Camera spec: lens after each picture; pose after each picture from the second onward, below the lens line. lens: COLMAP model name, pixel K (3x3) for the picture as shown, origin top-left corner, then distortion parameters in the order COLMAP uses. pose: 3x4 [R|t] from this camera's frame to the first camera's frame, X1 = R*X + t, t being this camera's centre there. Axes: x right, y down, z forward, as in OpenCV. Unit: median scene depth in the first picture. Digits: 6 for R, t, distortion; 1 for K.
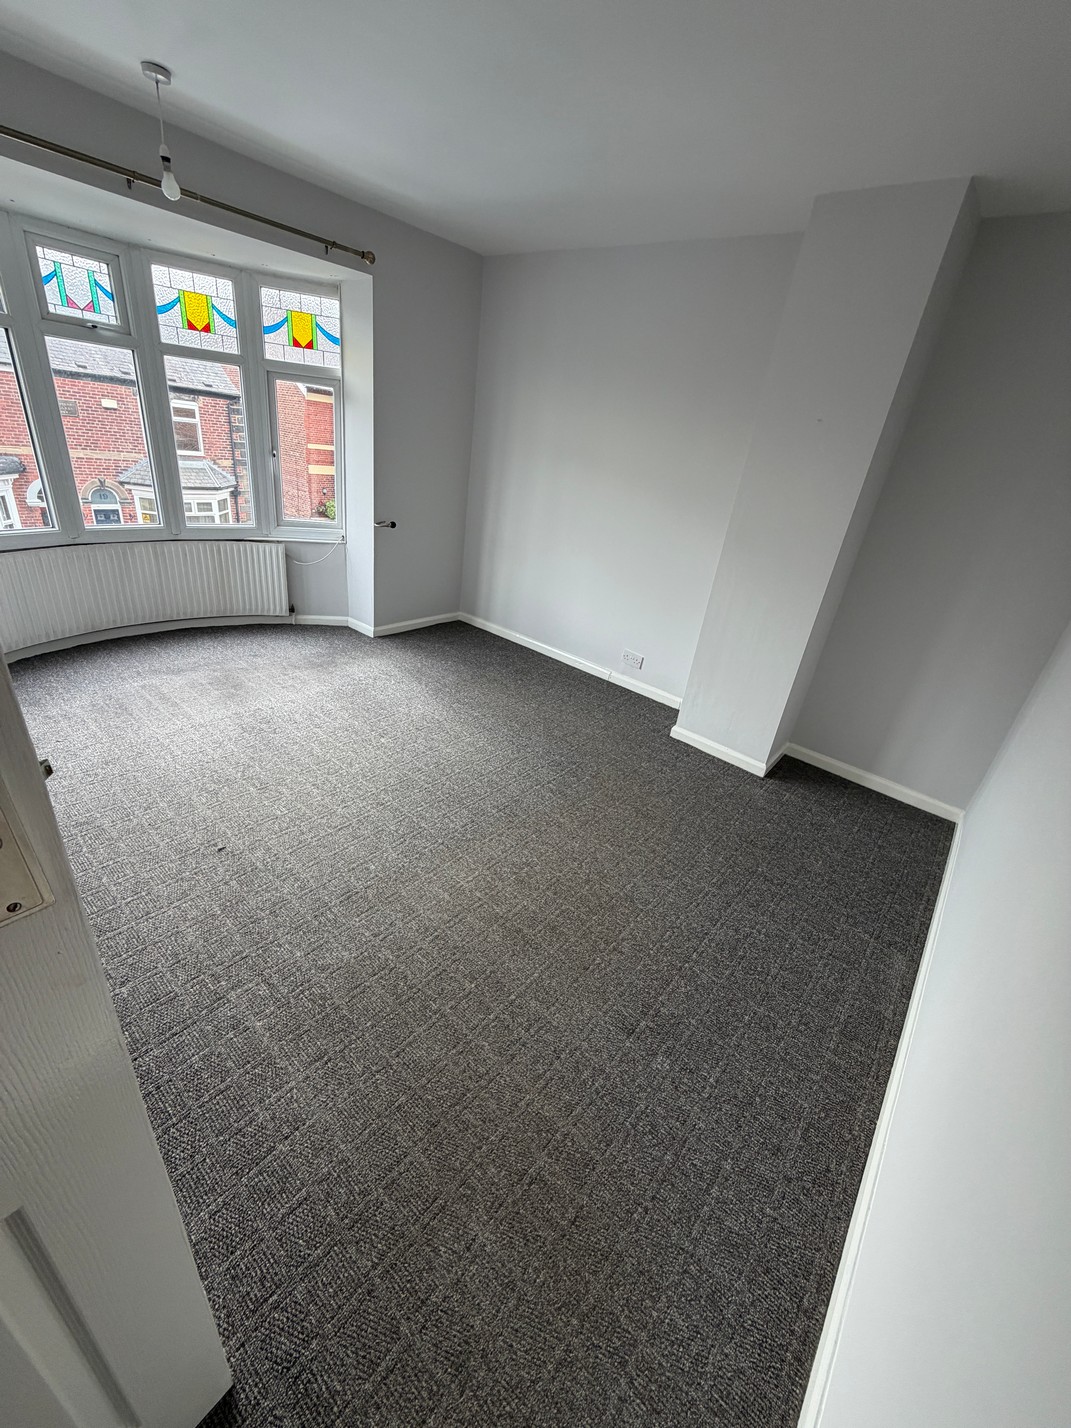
lens RADIAL K [[571.2, 0, 536.3], [0, 571.2, 708.0], [0, 0, 1]] dist [0.000961, -0.000112]
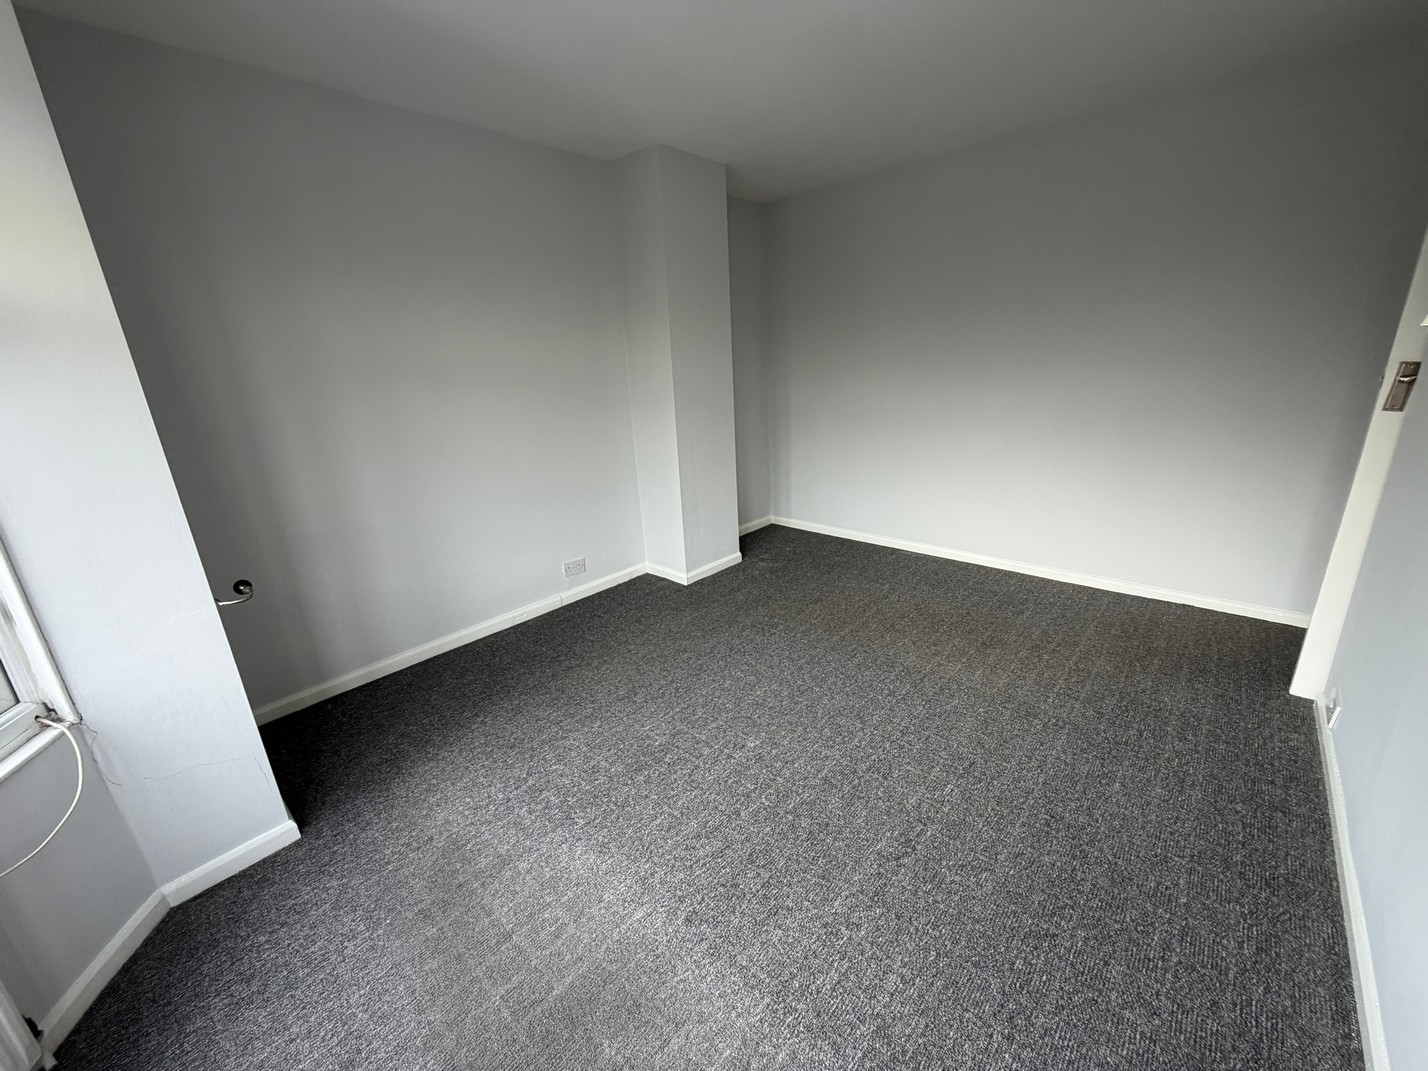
lens RADIAL K [[571.2, 0, 747.8], [0, 571.2, 538.7], [0, 0, 1]] dist [0.000961, -0.000112]
pose [[-0.000352, -0.416411, 0.909177, -0.657215], [0.483534, 0.795755, 0.364650, -0.332261], [-0.875326, 0.439746, 0.201068, 0.609461]]
